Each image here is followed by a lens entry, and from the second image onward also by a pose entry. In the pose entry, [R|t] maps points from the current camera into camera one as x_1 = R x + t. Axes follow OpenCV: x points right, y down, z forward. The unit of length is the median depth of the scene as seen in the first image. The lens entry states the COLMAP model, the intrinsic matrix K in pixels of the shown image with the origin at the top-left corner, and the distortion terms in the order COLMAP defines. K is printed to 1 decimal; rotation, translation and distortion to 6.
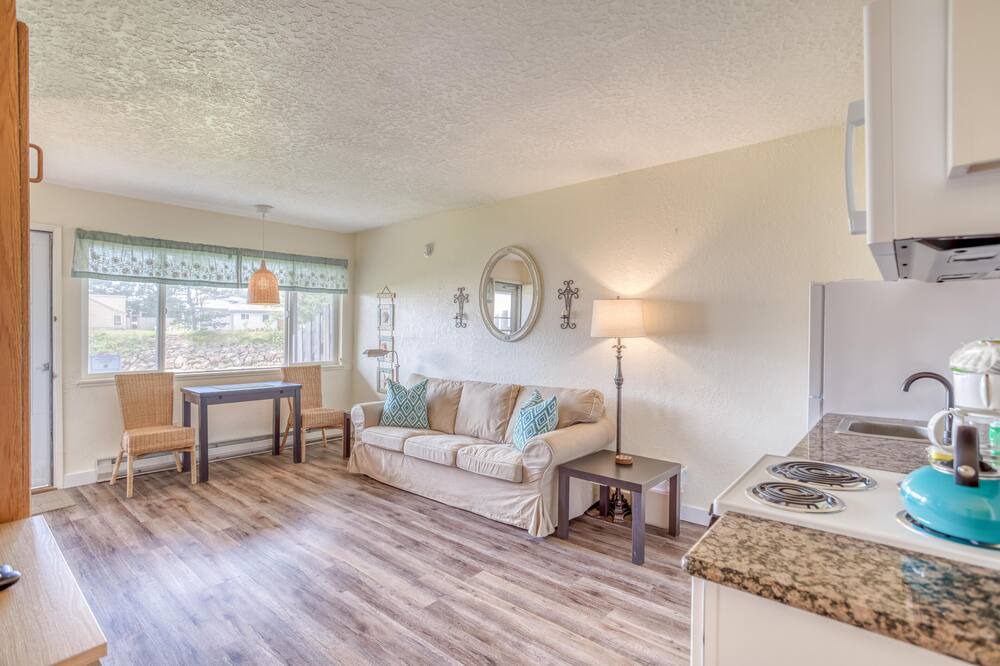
lens RADIAL K [[482.0, 0, 493.9], [0, 482.0, 333.3], [0, 0, 1]] dist [-0.056149, 0.037781]
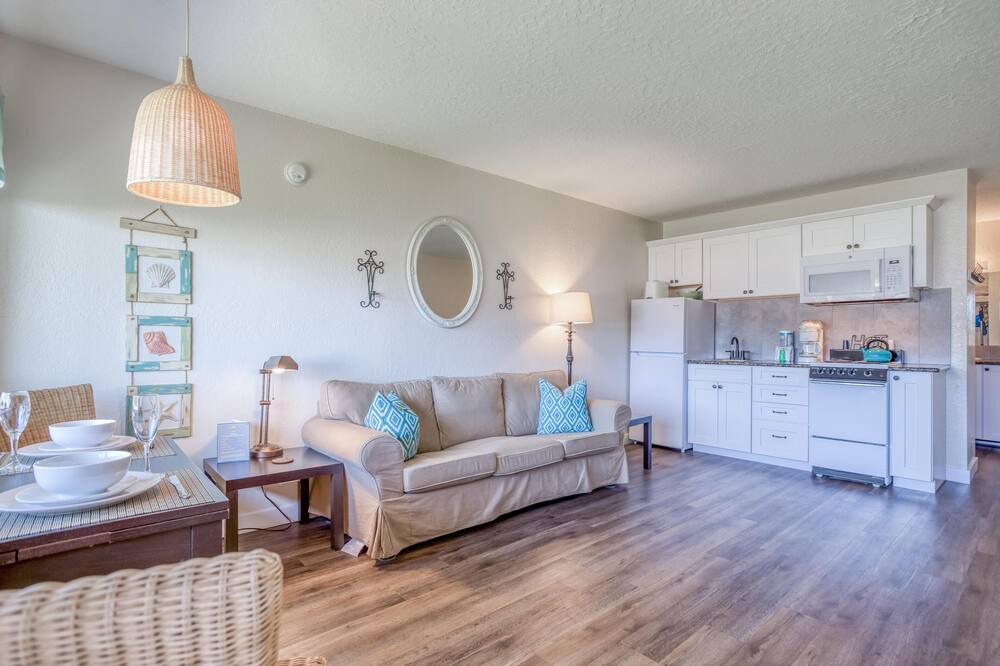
lens RADIAL K [[511.8, 0, 501.2], [0, 511.8, 312.1], [0, 0, 1]] dist [-0.063997, 0.047123]
pose [[0.151241, 0.011030, 0.988435, -0.923762], [-0.008340, 0.999916, -0.009882, 0.006672], [-0.988462, -0.006749, 0.151320, 0.840810]]
